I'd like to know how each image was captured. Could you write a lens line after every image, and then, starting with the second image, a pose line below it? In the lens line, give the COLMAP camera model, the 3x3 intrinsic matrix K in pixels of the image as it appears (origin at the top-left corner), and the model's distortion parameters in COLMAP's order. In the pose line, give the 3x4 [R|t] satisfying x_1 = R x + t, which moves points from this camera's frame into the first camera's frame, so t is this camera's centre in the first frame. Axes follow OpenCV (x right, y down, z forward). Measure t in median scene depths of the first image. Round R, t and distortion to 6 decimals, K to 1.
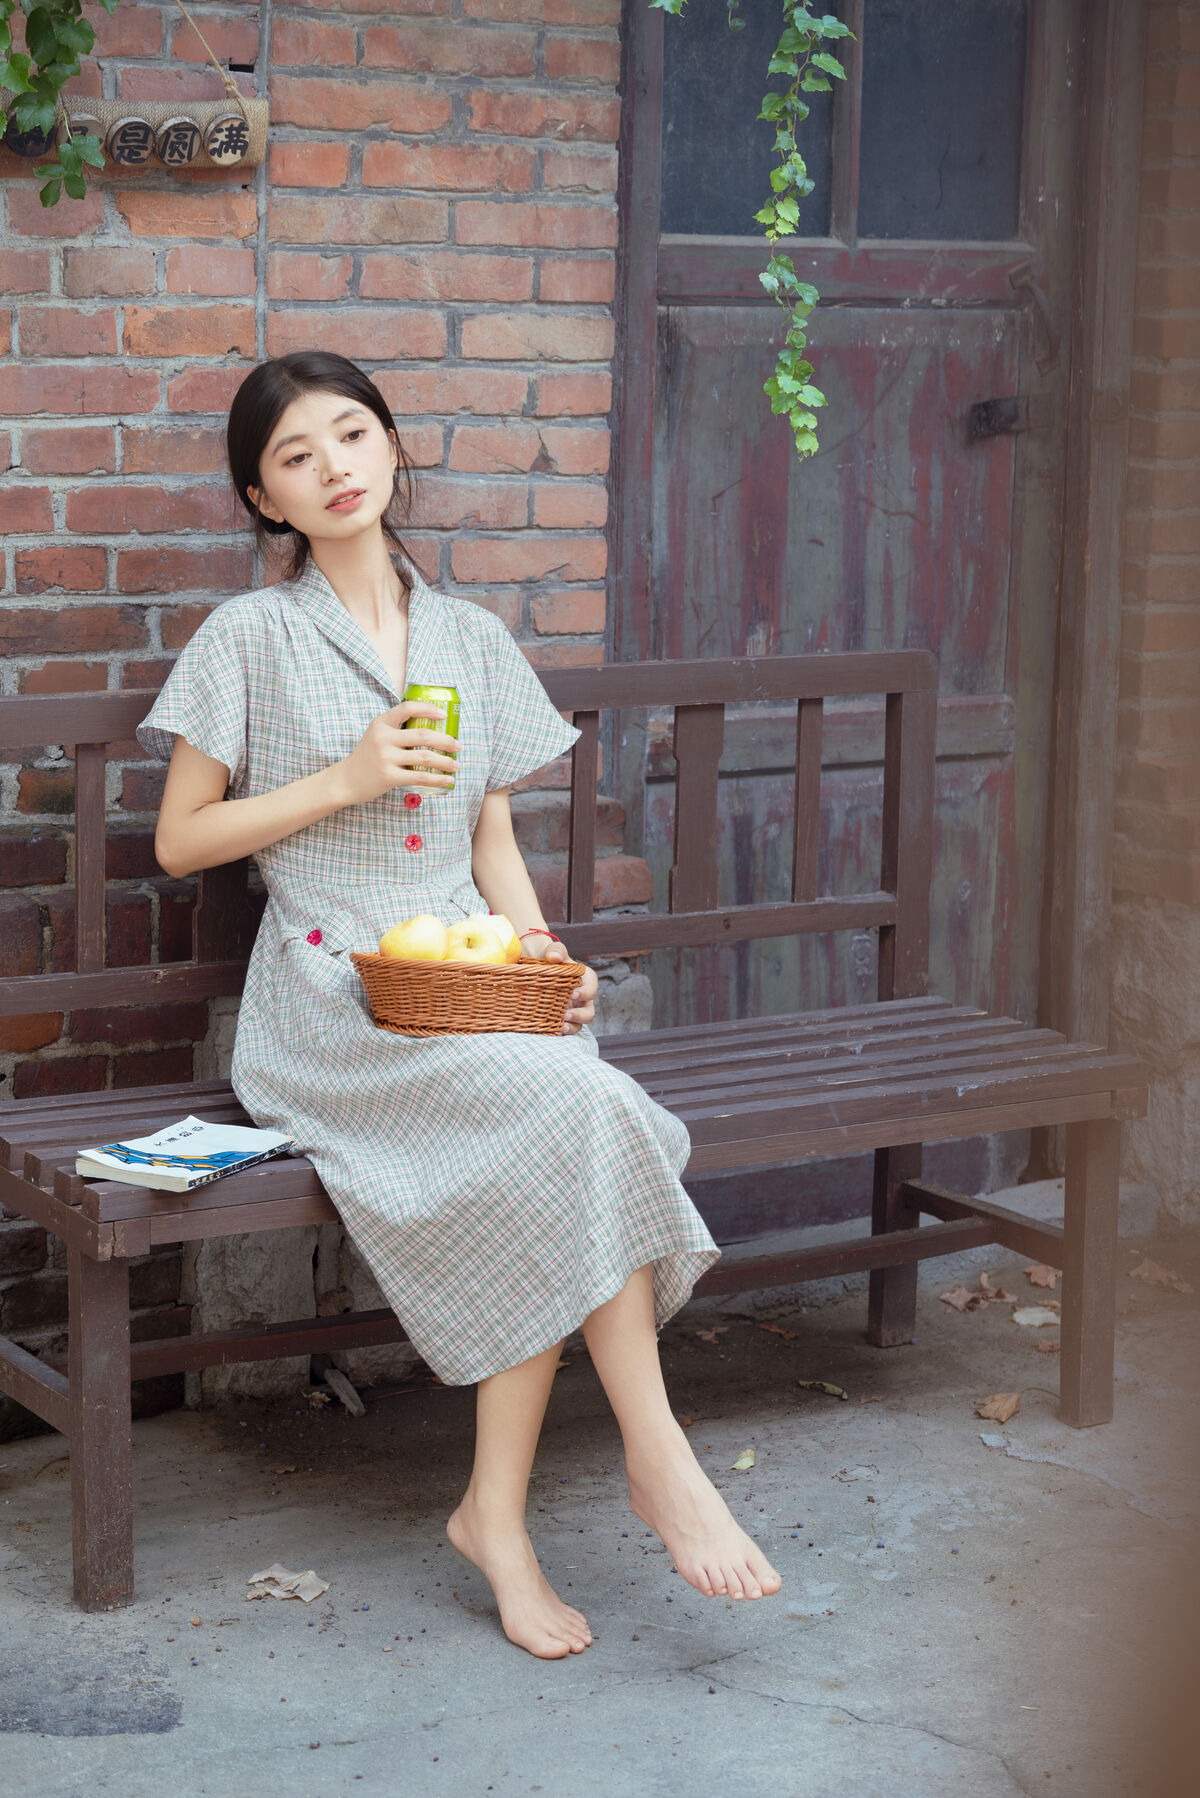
lens RADIAL K [[3648.6, 0, 612.4], [0, 3648.6, 880.4], [0, 0, 1]] dist [0.000758, 0.330178]
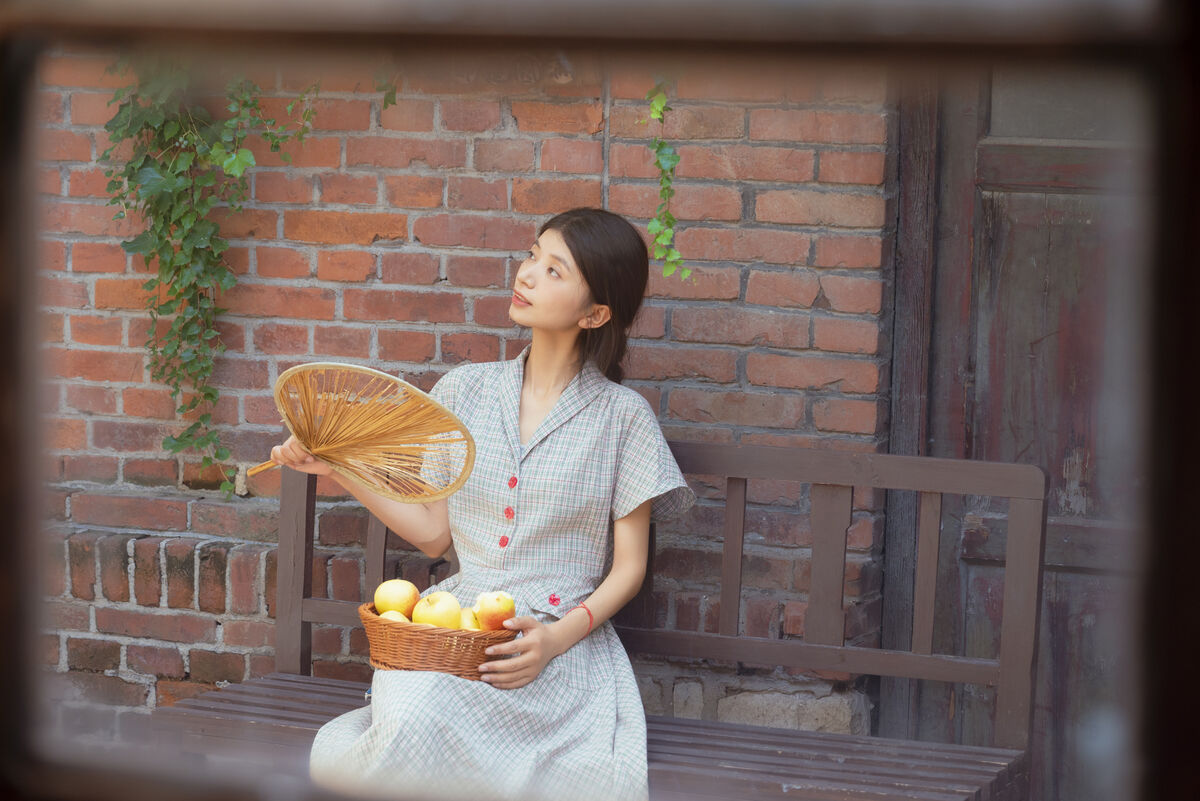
lens RADIAL K [[2985.1, 0, 600.5], [0, 2985.1, 380.2], [0, 0, 1]] dist [0.033603, -0.383905]
pose [[0.585878, 0.056930, -0.808397, 0.828418], [-0.161276, 0.985767, -0.047462, -0.020946], [0.794190, 0.158182, 0.586720, 0.299178]]
